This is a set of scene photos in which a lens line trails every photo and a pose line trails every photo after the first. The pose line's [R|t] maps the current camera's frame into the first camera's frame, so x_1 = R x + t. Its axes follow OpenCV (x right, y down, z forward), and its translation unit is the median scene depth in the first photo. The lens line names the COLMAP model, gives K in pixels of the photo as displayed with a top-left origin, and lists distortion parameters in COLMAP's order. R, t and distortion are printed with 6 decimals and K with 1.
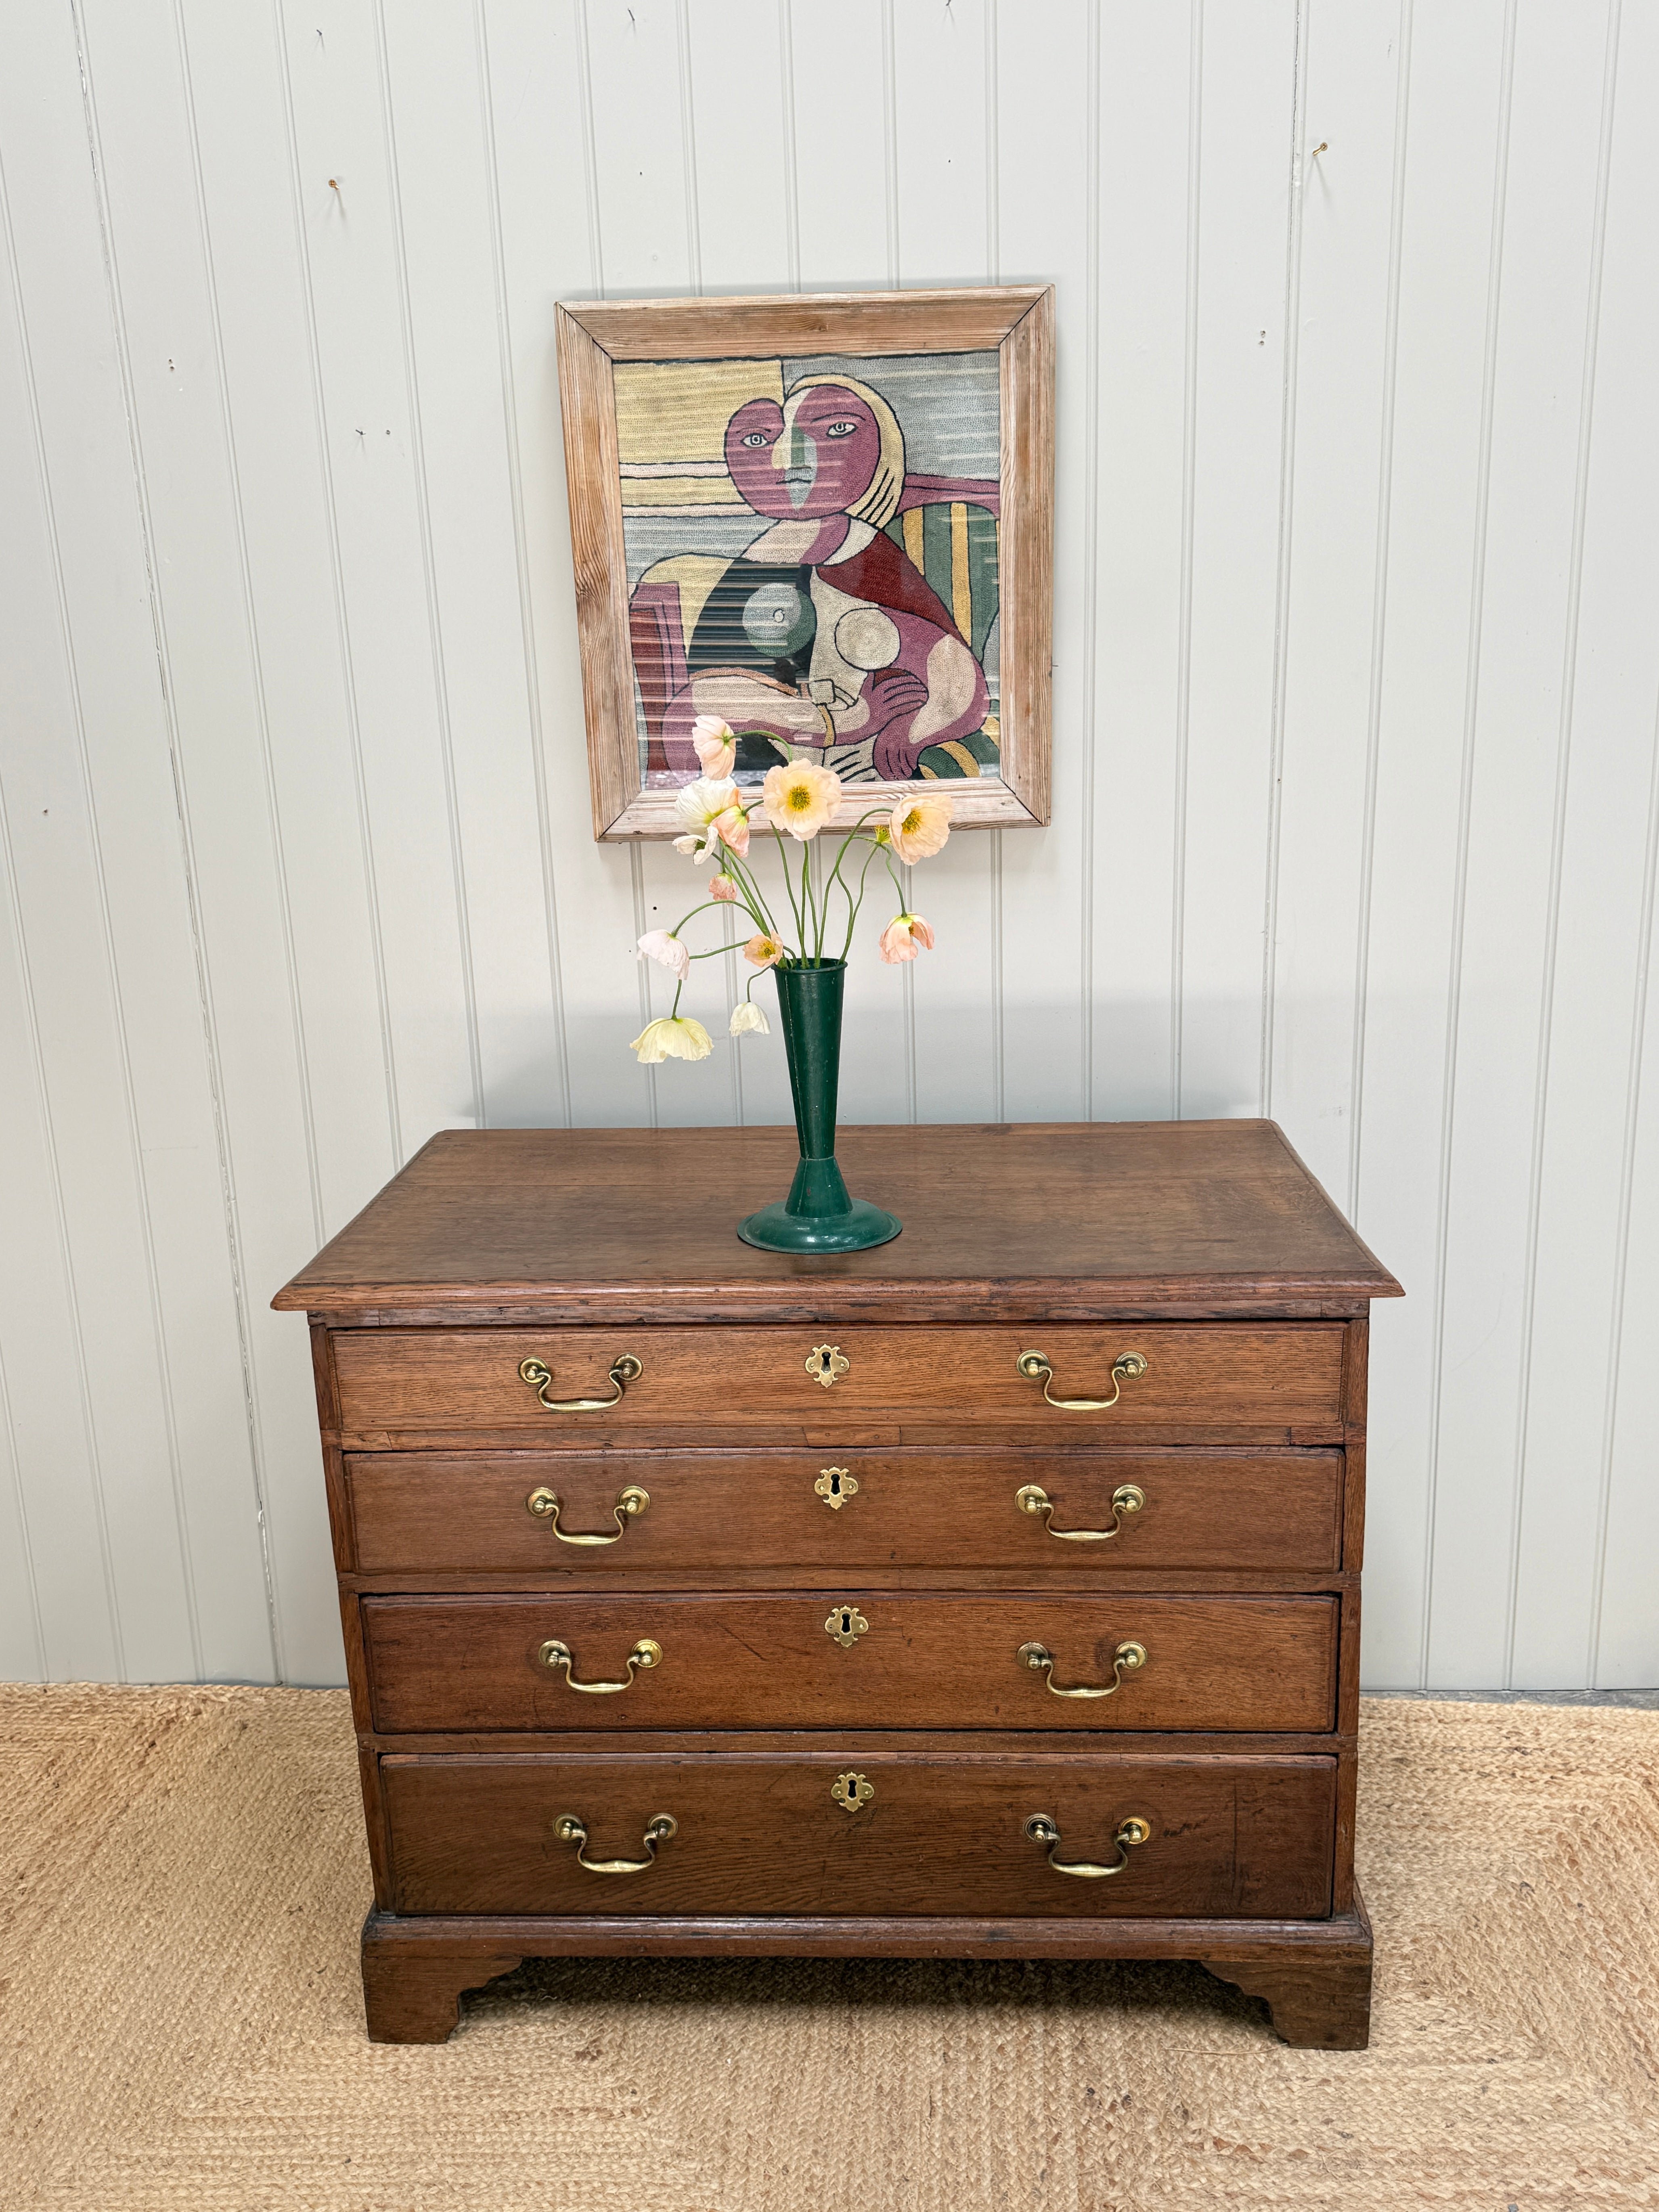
lens RADIAL K [[1836.9, 0, 833.7], [0, 1836.9, 1104.0], [0, 0, 1]] dist [0.004703, -0.002526]
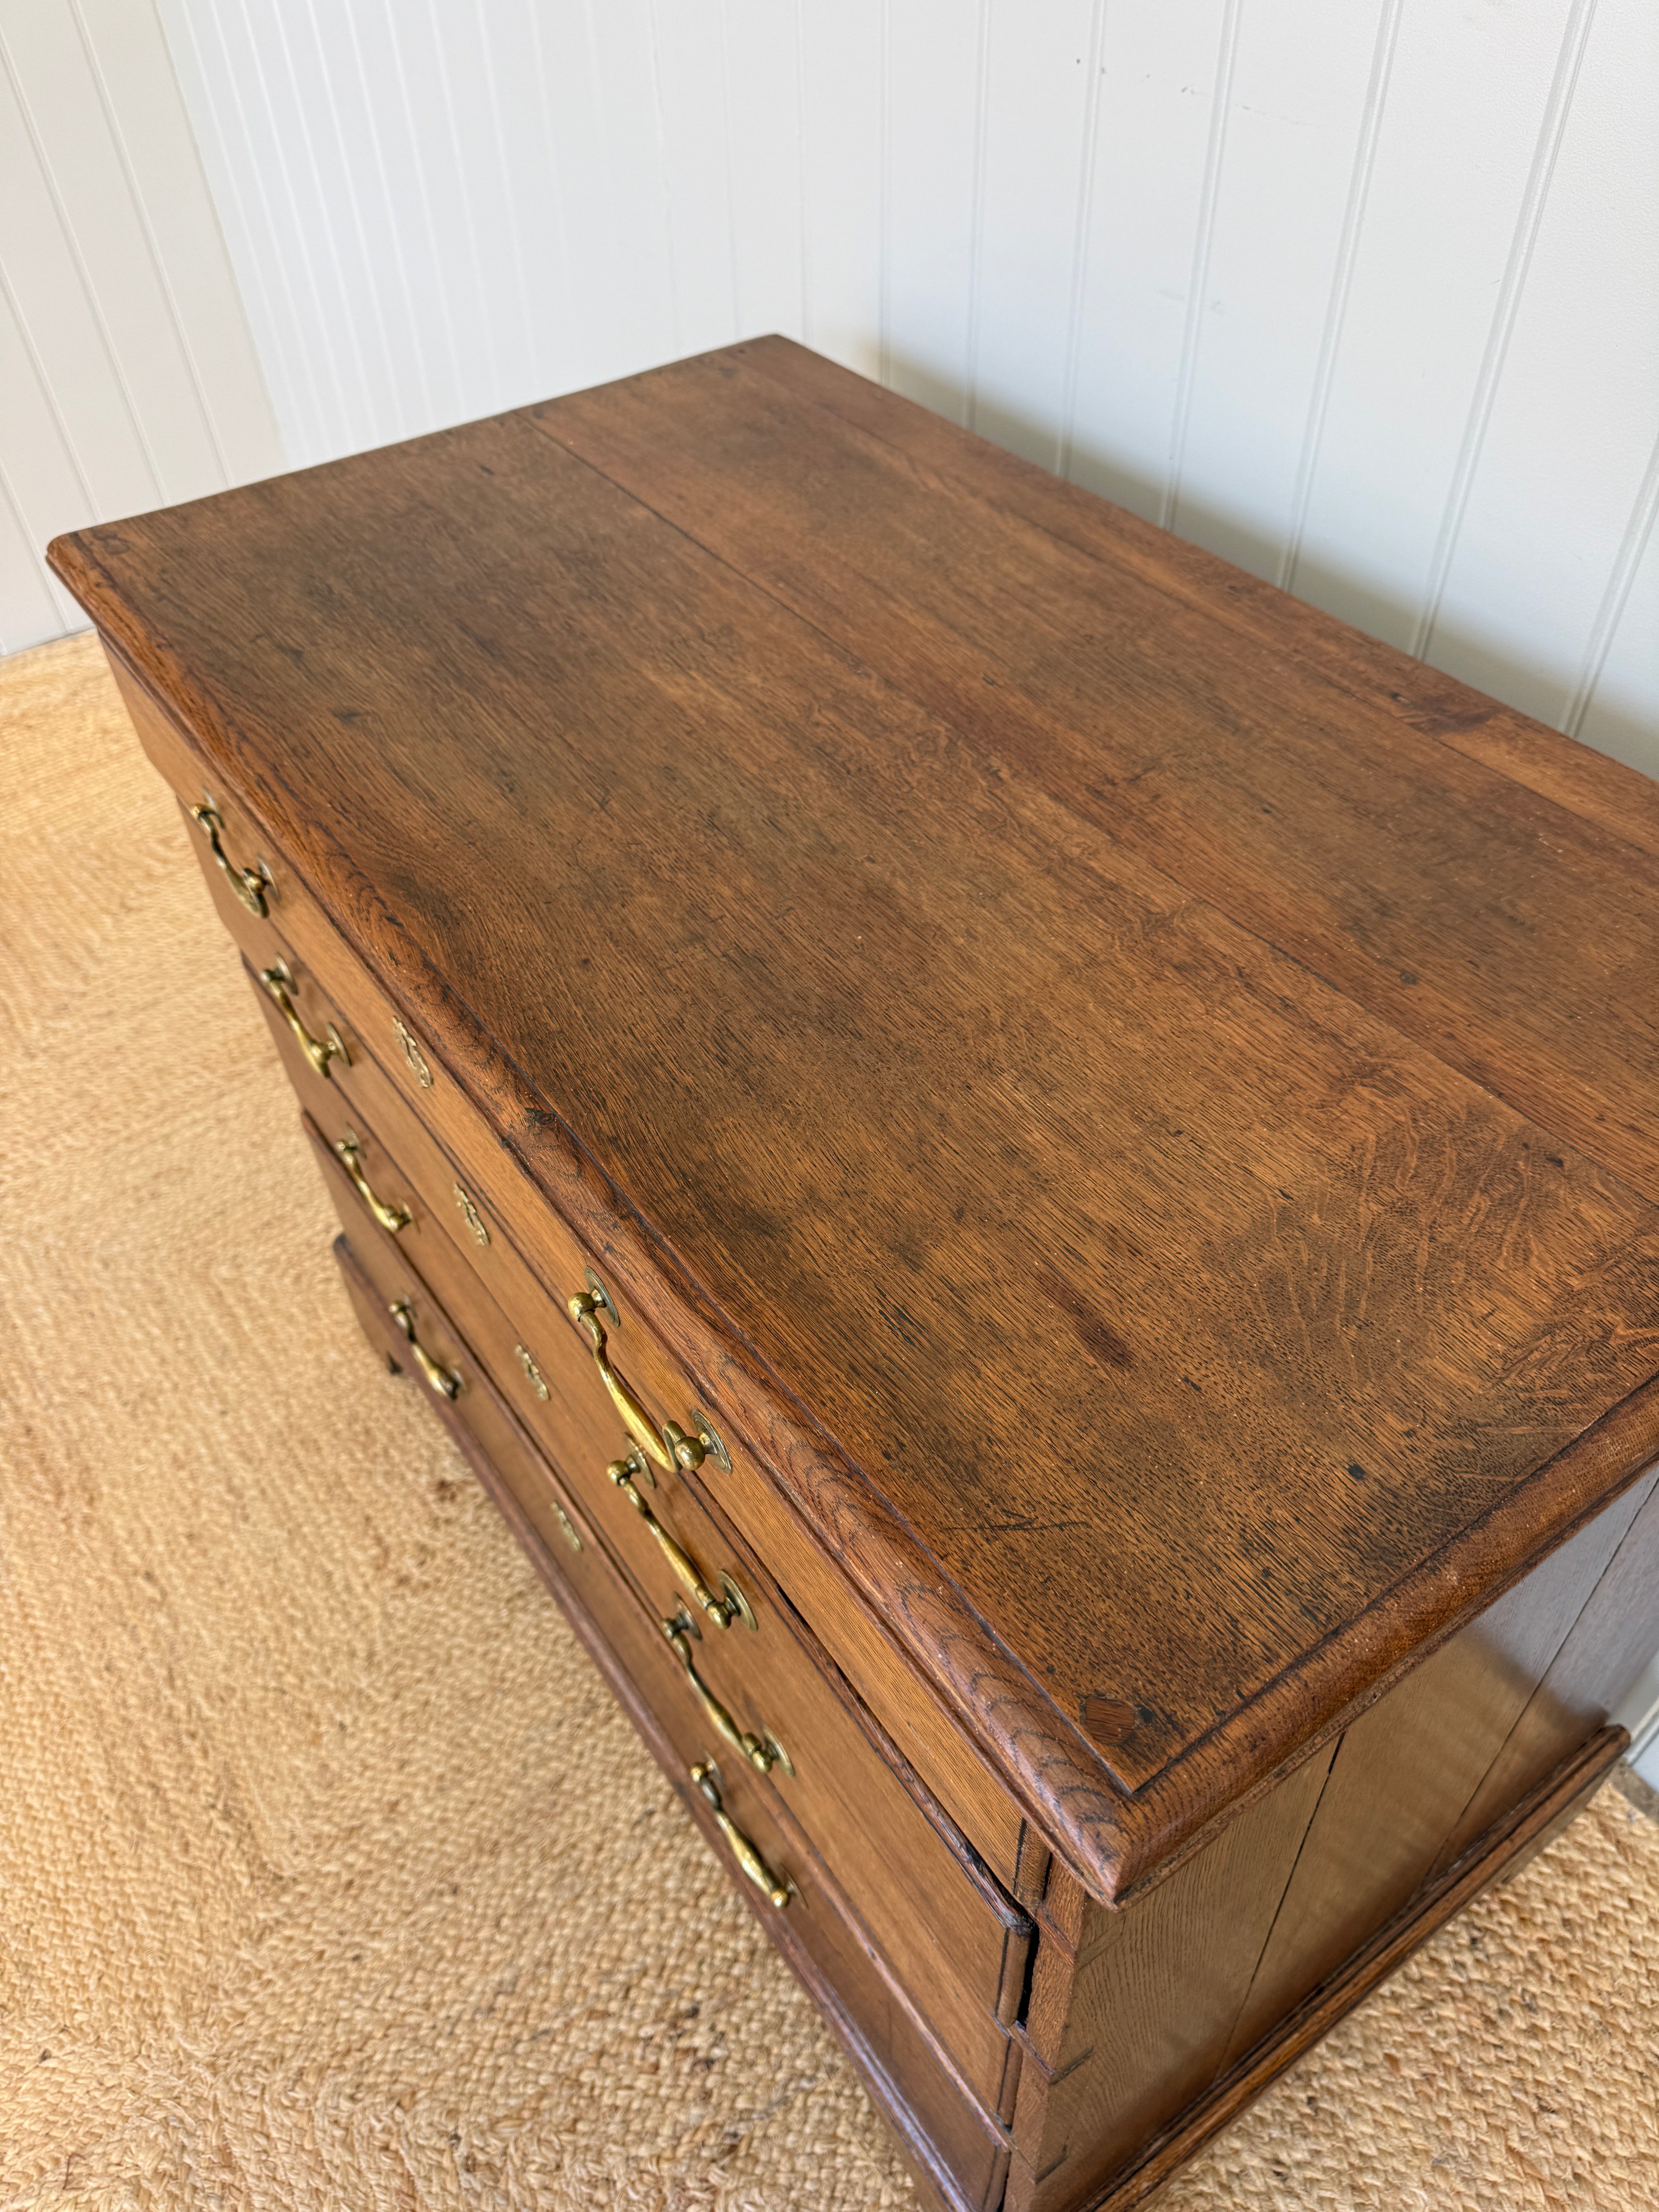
lens RADIAL K [[1590.9, 0, 830.4], [0, 1590.9, 1125.4], [0, 0, 1]] dist [0.003300, -0.010090]
pose [[0.613444, 0.571281, -0.545275, 0.316395], [-0.184603, 0.775051, 0.604333, -0.134896], [0.767860, -0.270065, 0.580910, 0.761170]]
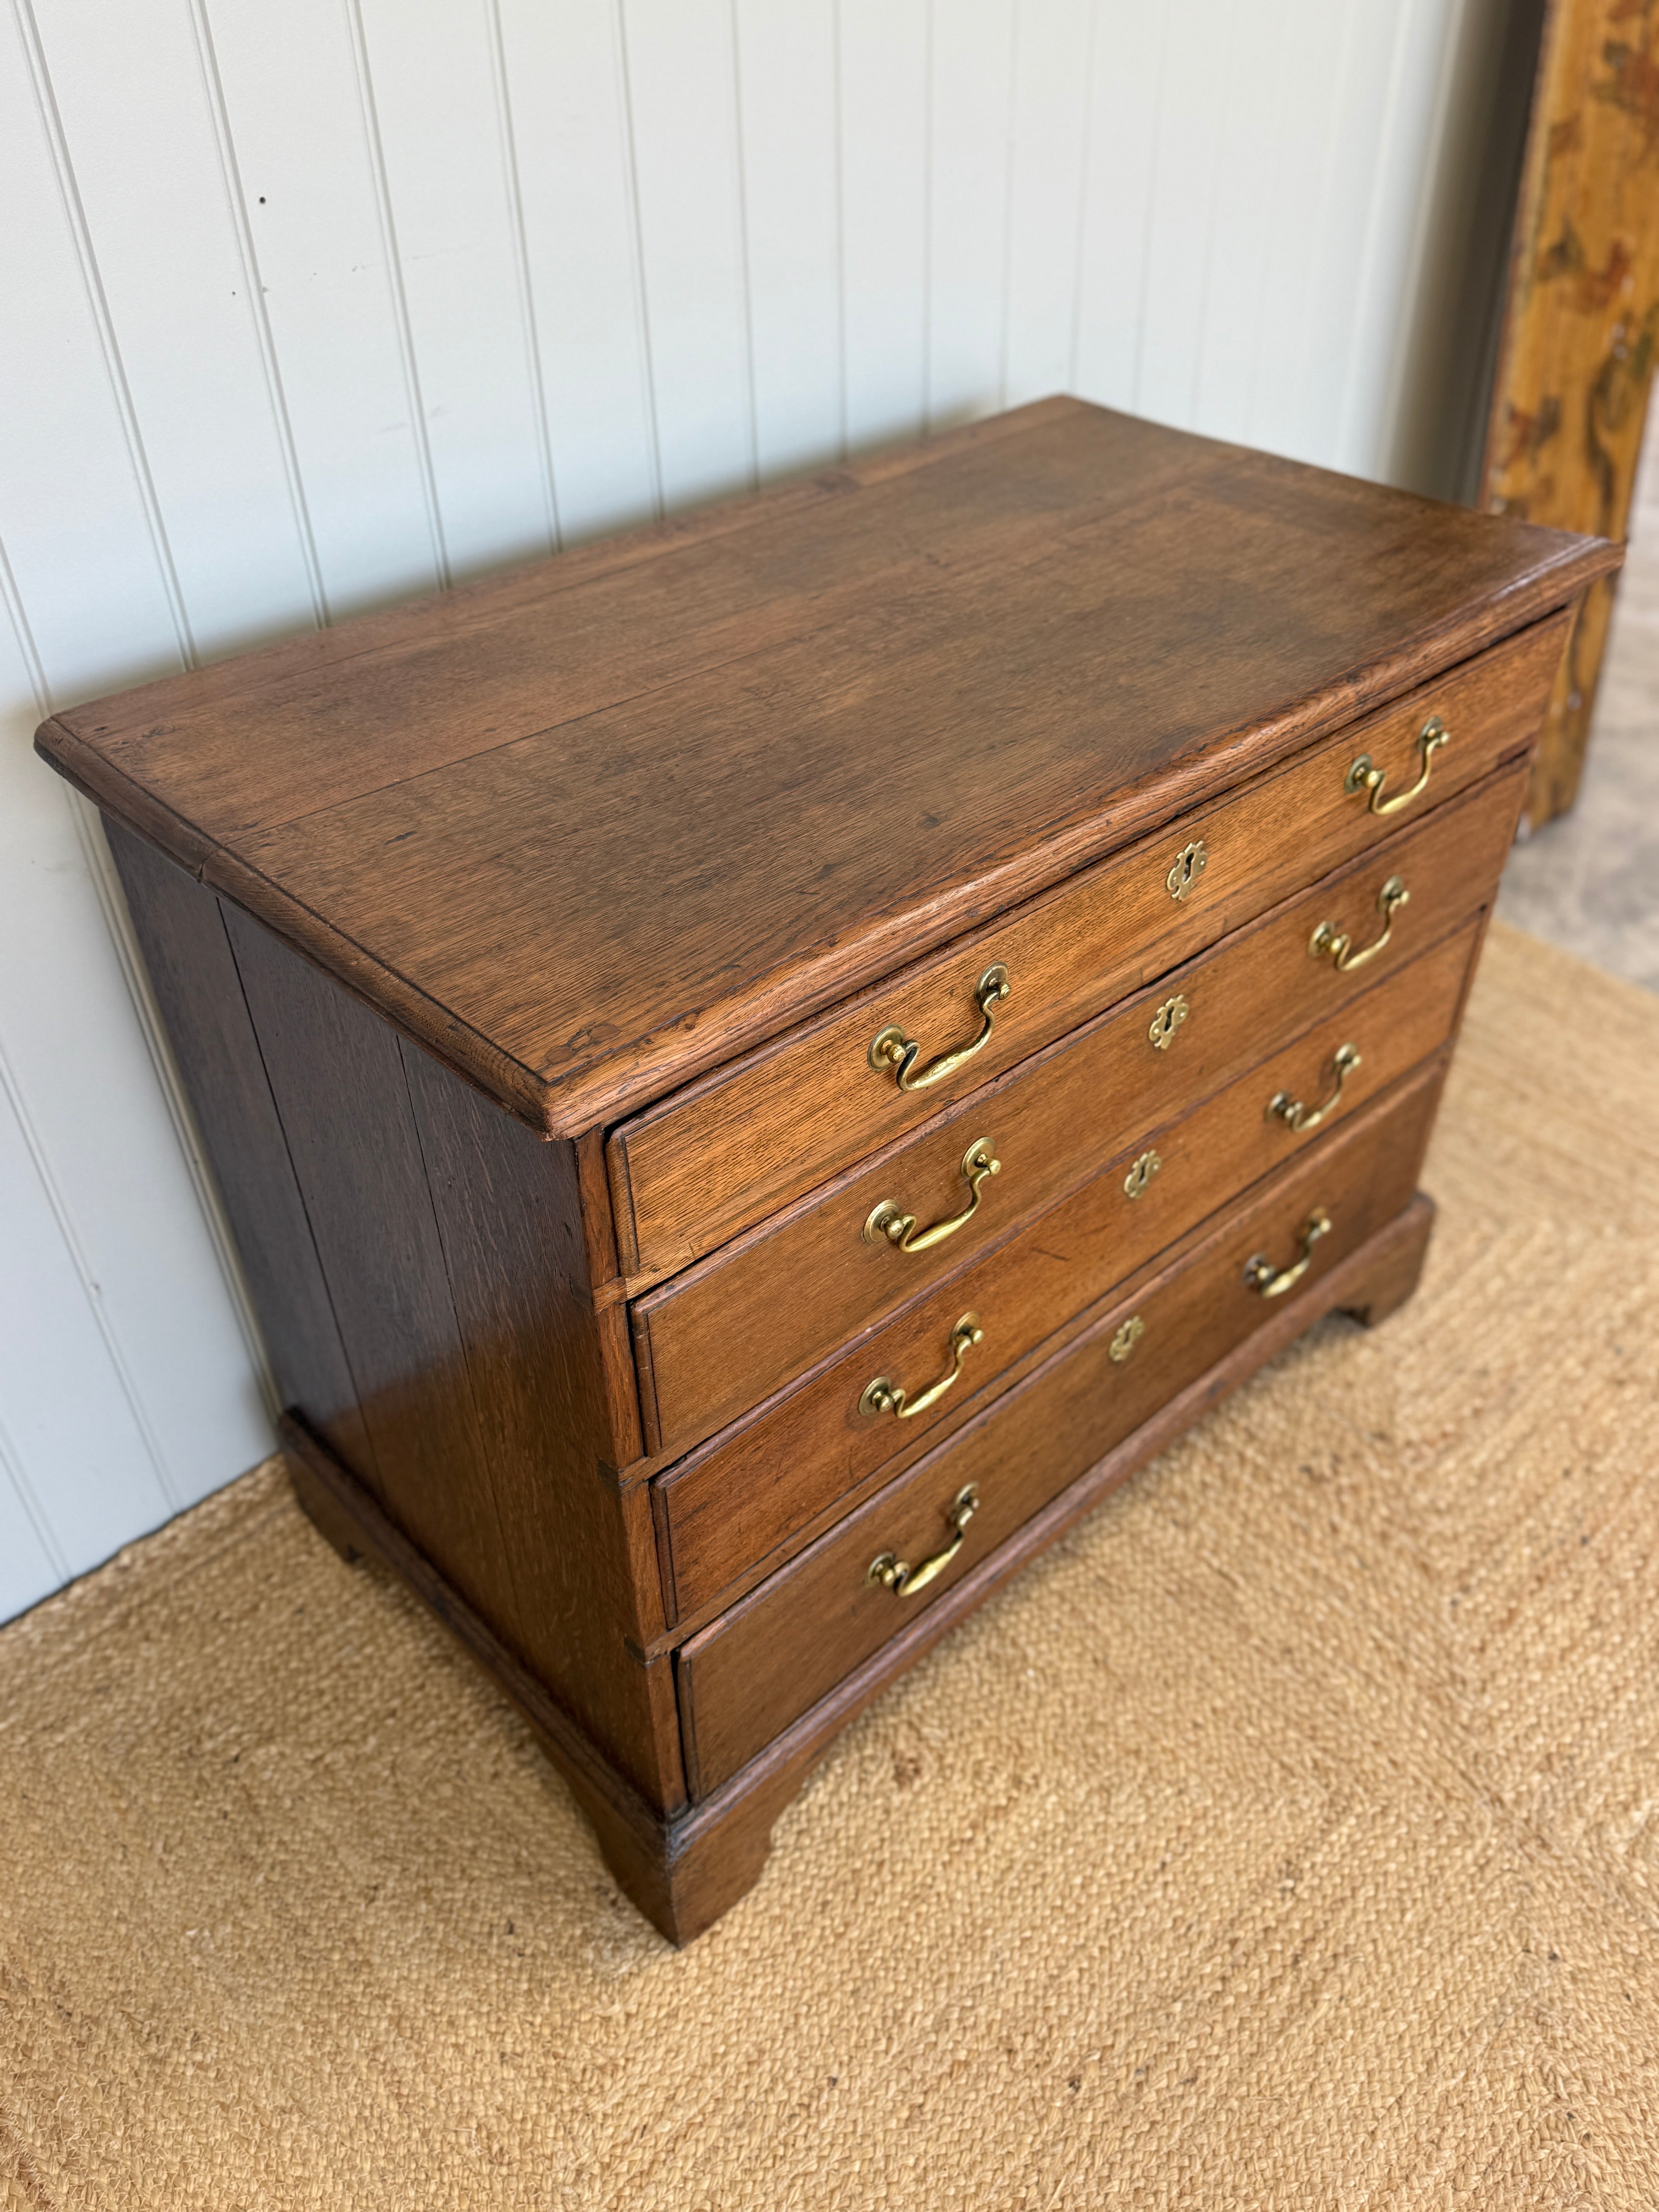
lens RADIAL K [[1741.5, 0, 828.4], [0, 1741.5, 1111.7], [0, 0, 1]] dist [0.089137, -0.148454]
pose [[0.696810, -0.429033, 0.574793, -0.492140], [0.168567, 0.876888, 0.450170, -0.095346], [-0.697167, -0.216792, 0.683345, 0.573203]]
